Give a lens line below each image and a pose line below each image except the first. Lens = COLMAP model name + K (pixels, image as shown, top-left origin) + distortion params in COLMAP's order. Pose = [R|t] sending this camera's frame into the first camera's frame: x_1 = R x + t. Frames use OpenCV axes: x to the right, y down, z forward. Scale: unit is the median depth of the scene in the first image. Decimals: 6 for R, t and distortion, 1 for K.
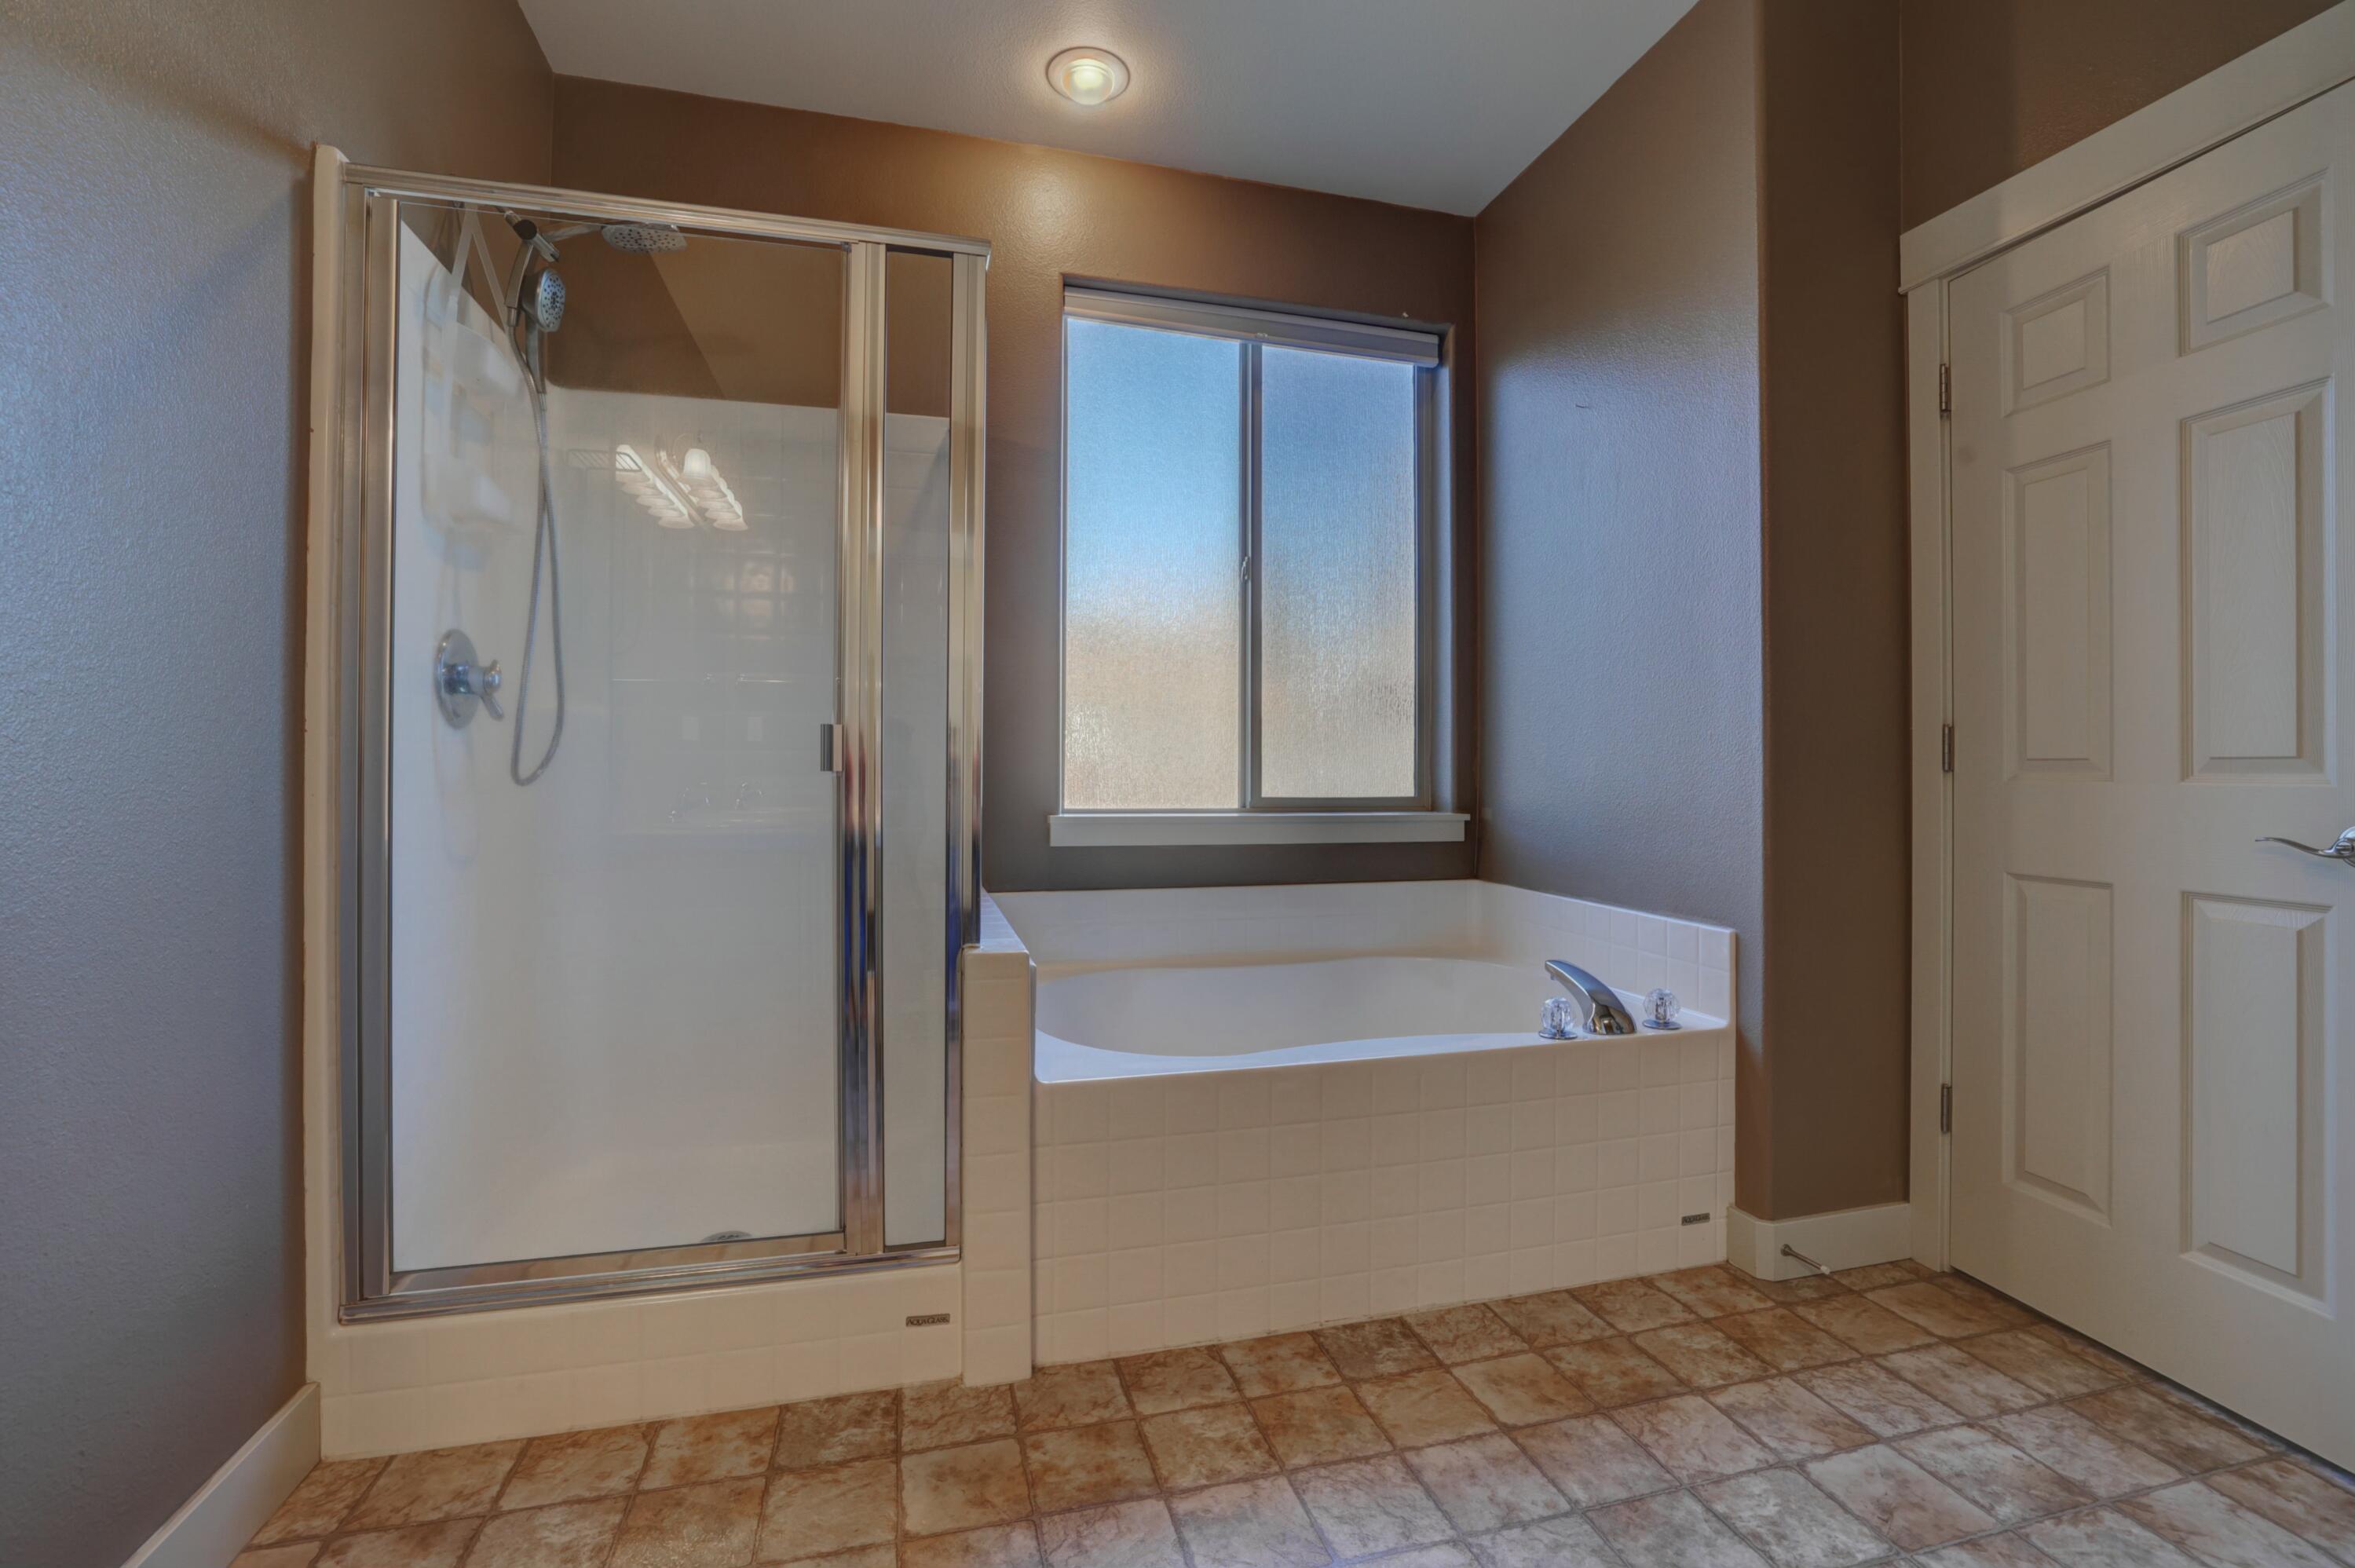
lens RADIAL K [[1025.1, 0, 1186.6], [0, 1025.1, 777.3], [0, 0, 1]] dist [-0.034838, 0.009363]
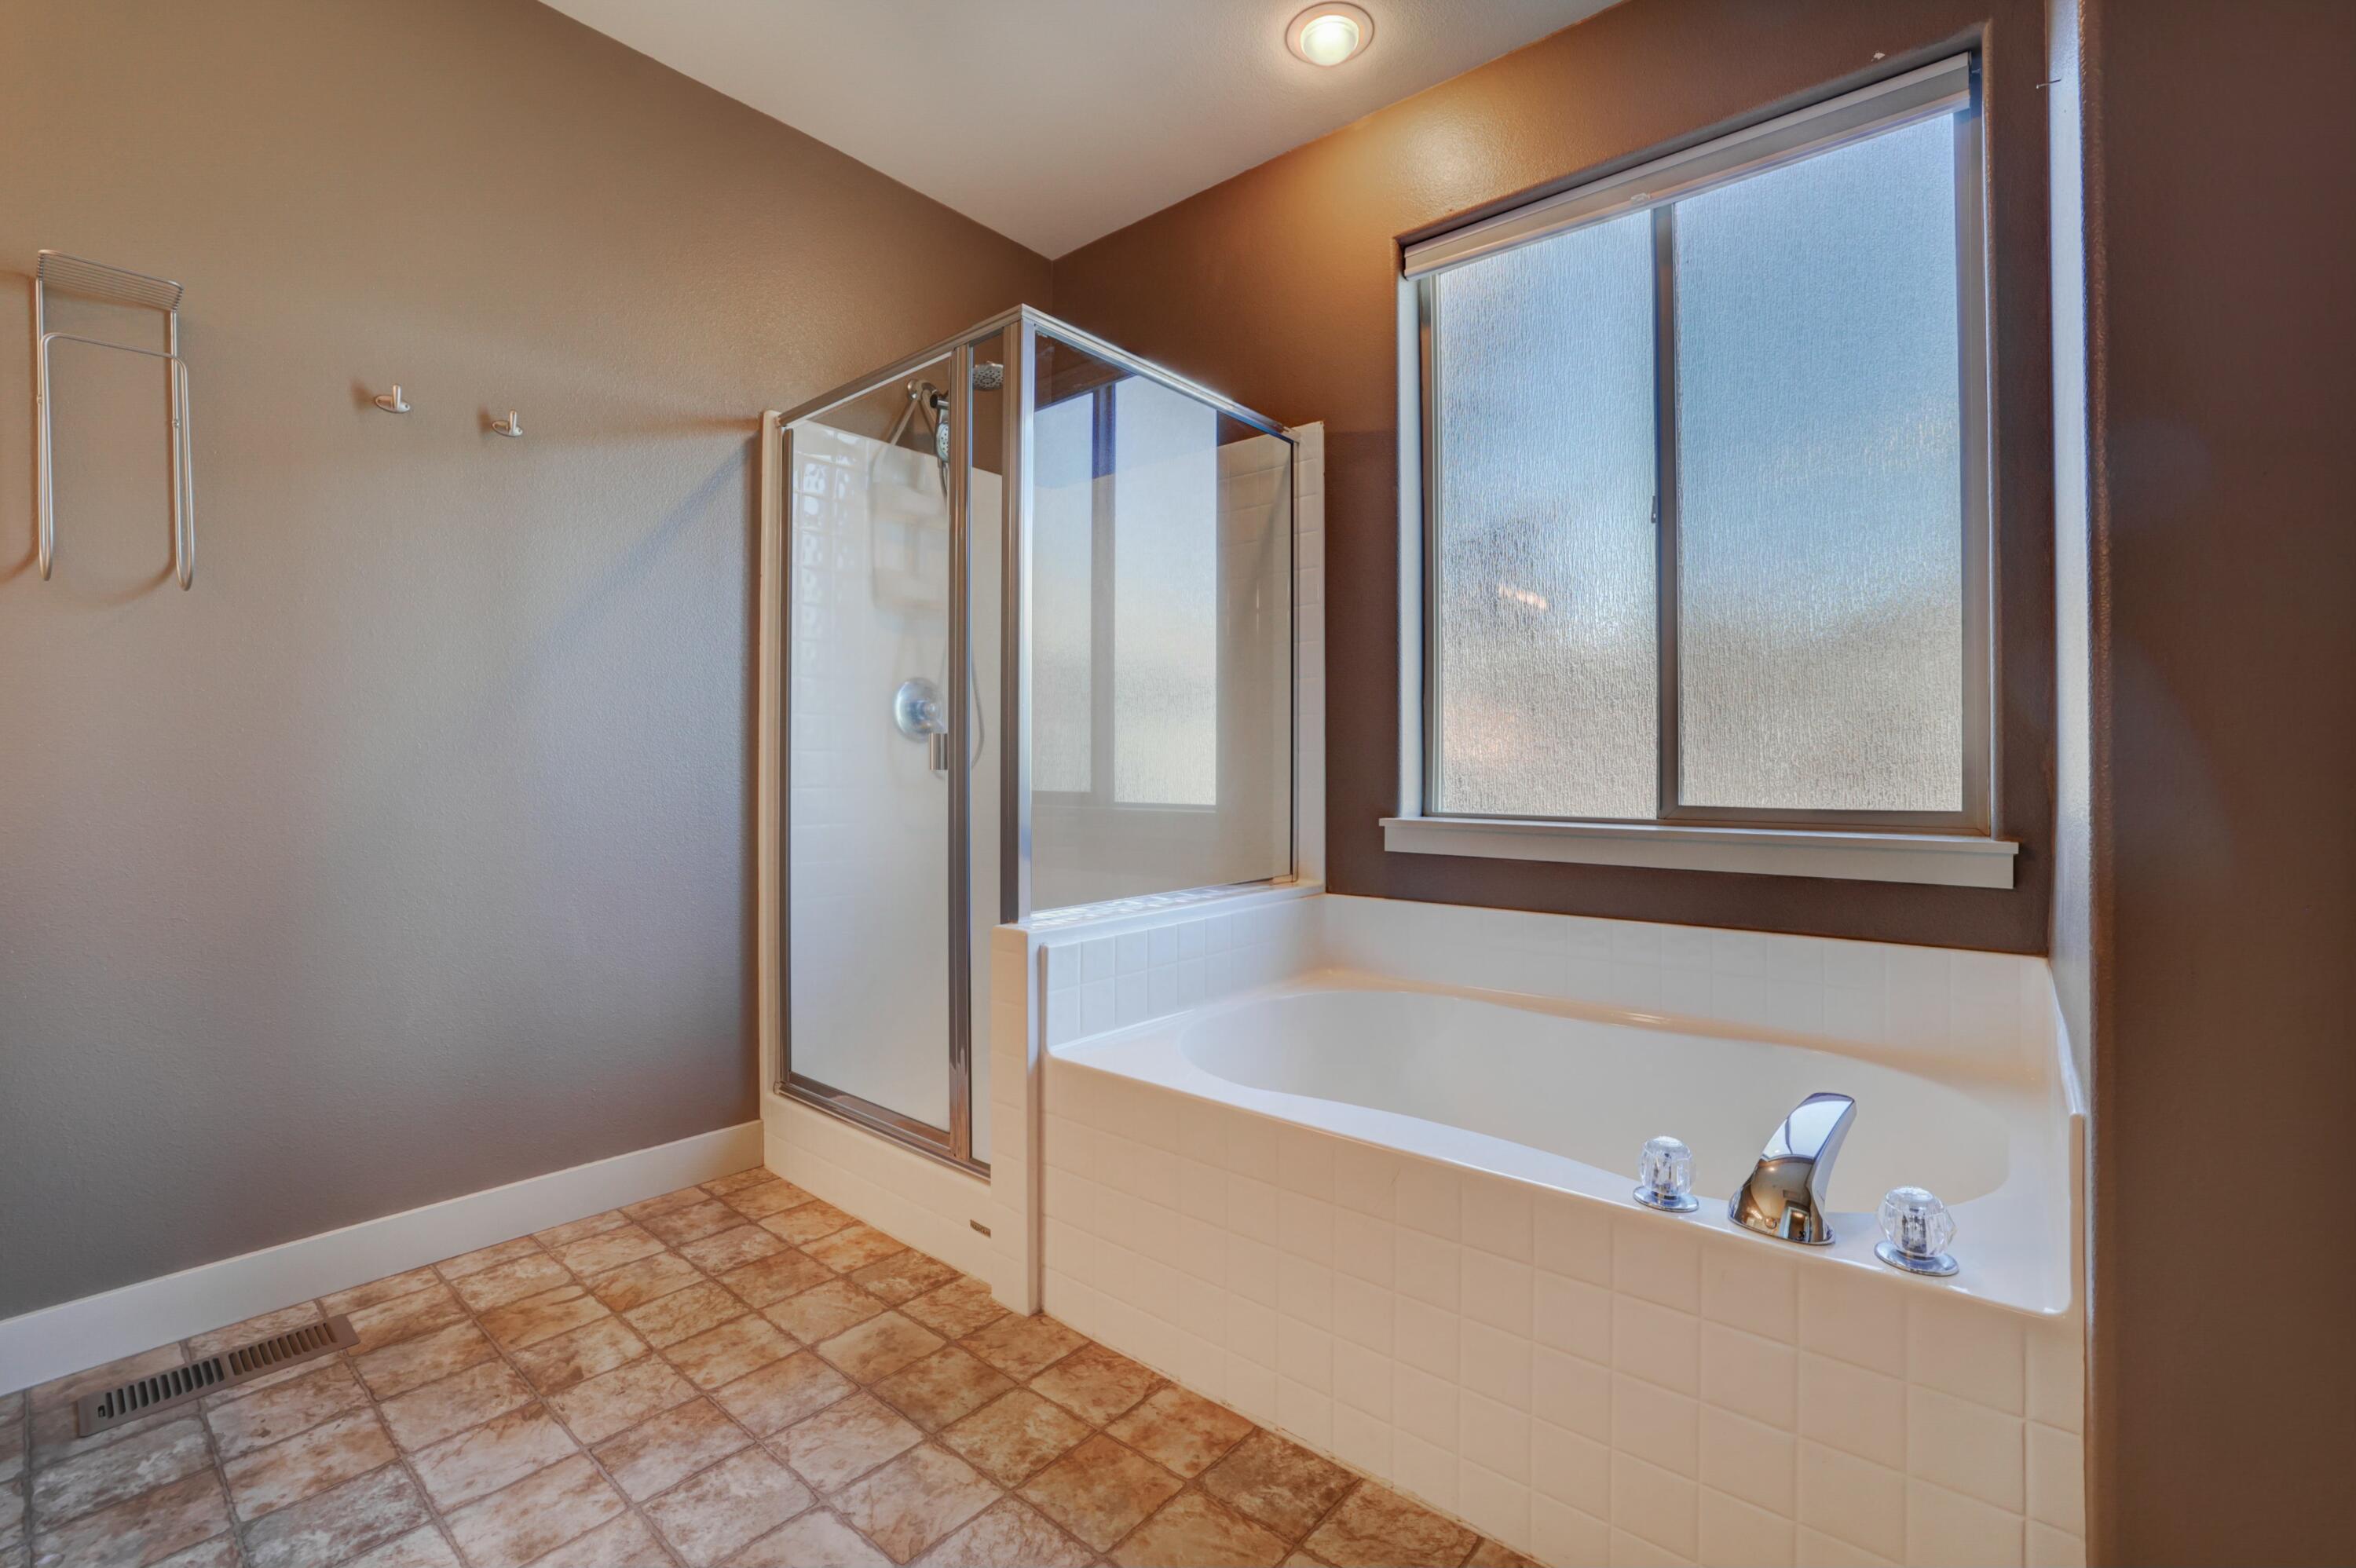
lens RADIAL K [[1025.5, 0, 1182.2], [0, 1025.5, 772.9], [0, 0, 1]] dist [-0.034838, 0.009363]
pose [[0.565221, 0.001084, -0.824938, 0.869756], [-0.005438, 0.999982, -0.002411, -0.001200], [0.824921, 0.005849, 0.565217, 0.513487]]
